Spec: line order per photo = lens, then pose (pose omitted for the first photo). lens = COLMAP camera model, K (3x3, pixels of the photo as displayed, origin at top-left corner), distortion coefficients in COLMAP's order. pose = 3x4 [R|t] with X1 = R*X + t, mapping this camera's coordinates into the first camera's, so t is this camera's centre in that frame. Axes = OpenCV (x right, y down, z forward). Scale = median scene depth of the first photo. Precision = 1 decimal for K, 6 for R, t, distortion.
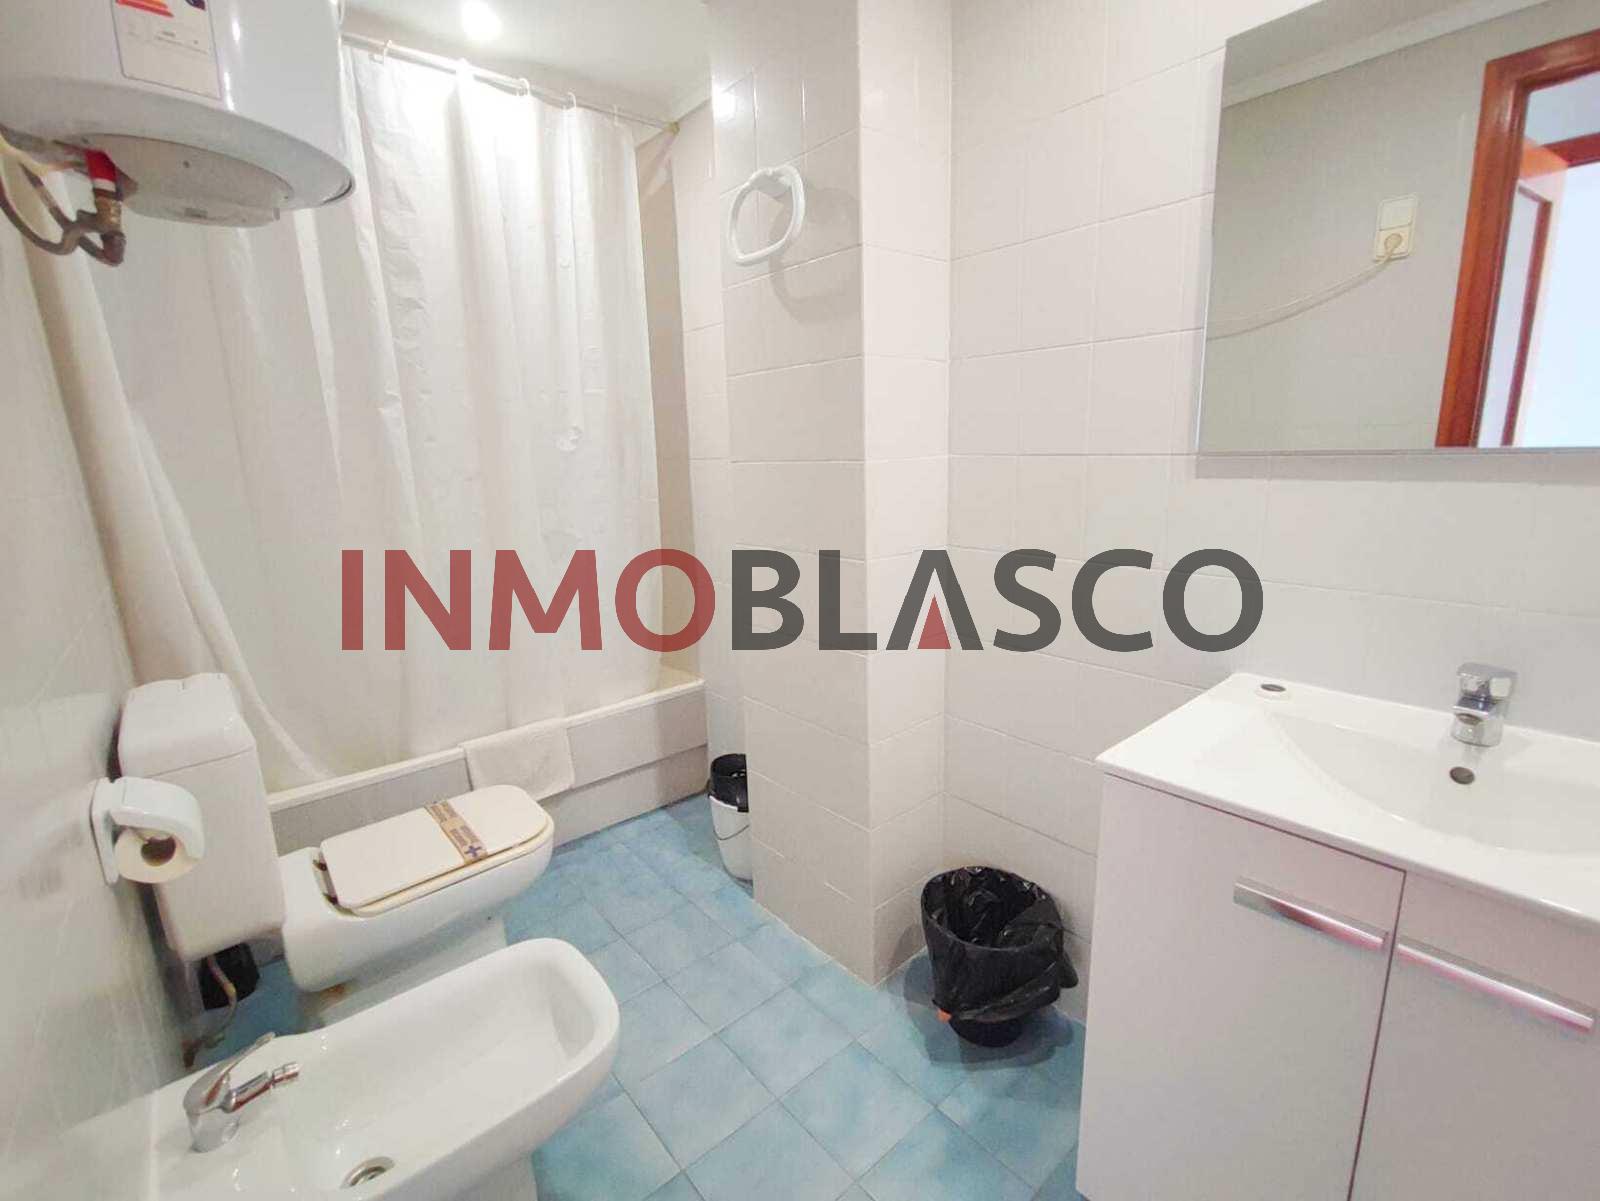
lens RADIAL K [[734.2, 0, 796.0], [0, 734.2, 603.0], [0, 0, 1]] dist [-0.006168, 0.006485]
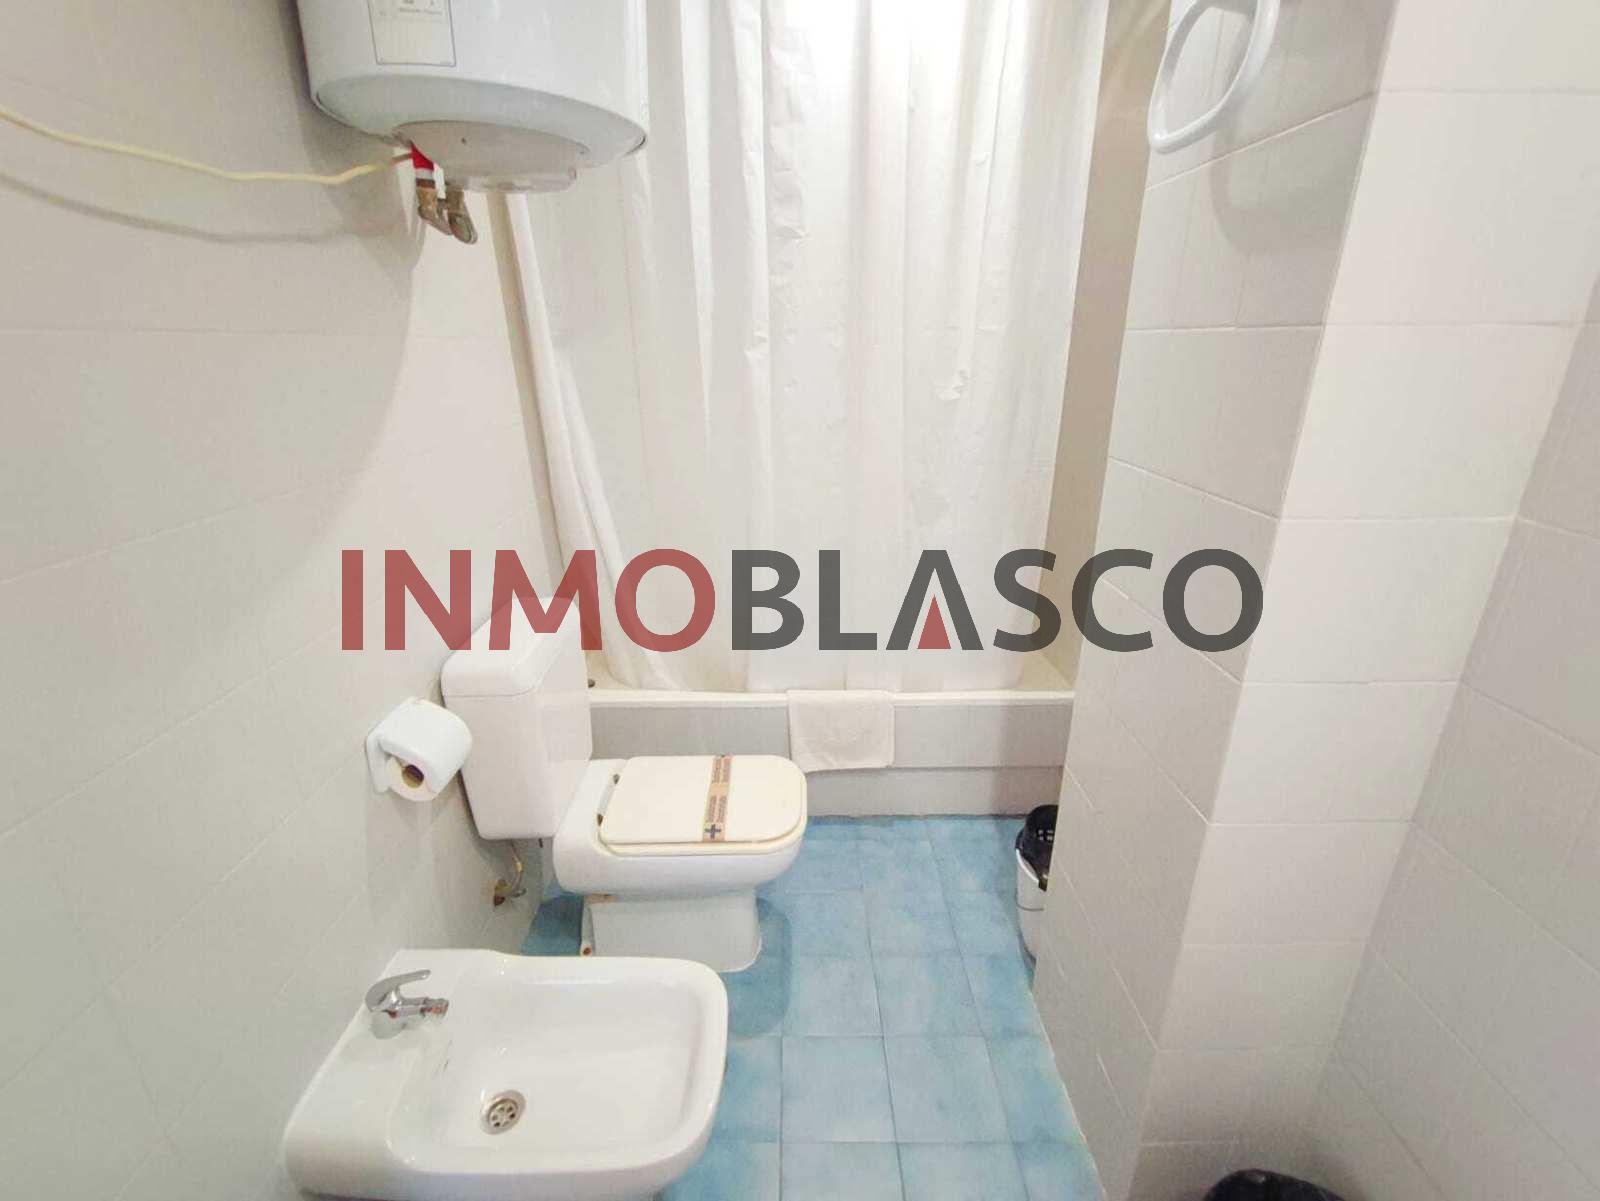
lens RADIAL K [[734.2, 0, 792.6], [0, 734.2, 597.2], [0, 0, 1]] dist [-0.006168, 0.006485]
pose [[0.757798, 0.250226, -0.602603, 0.136680], [-0.159891, 0.966599, 0.200303, -0.154785], [0.632596, -0.055439, 0.772495, 0.275823]]
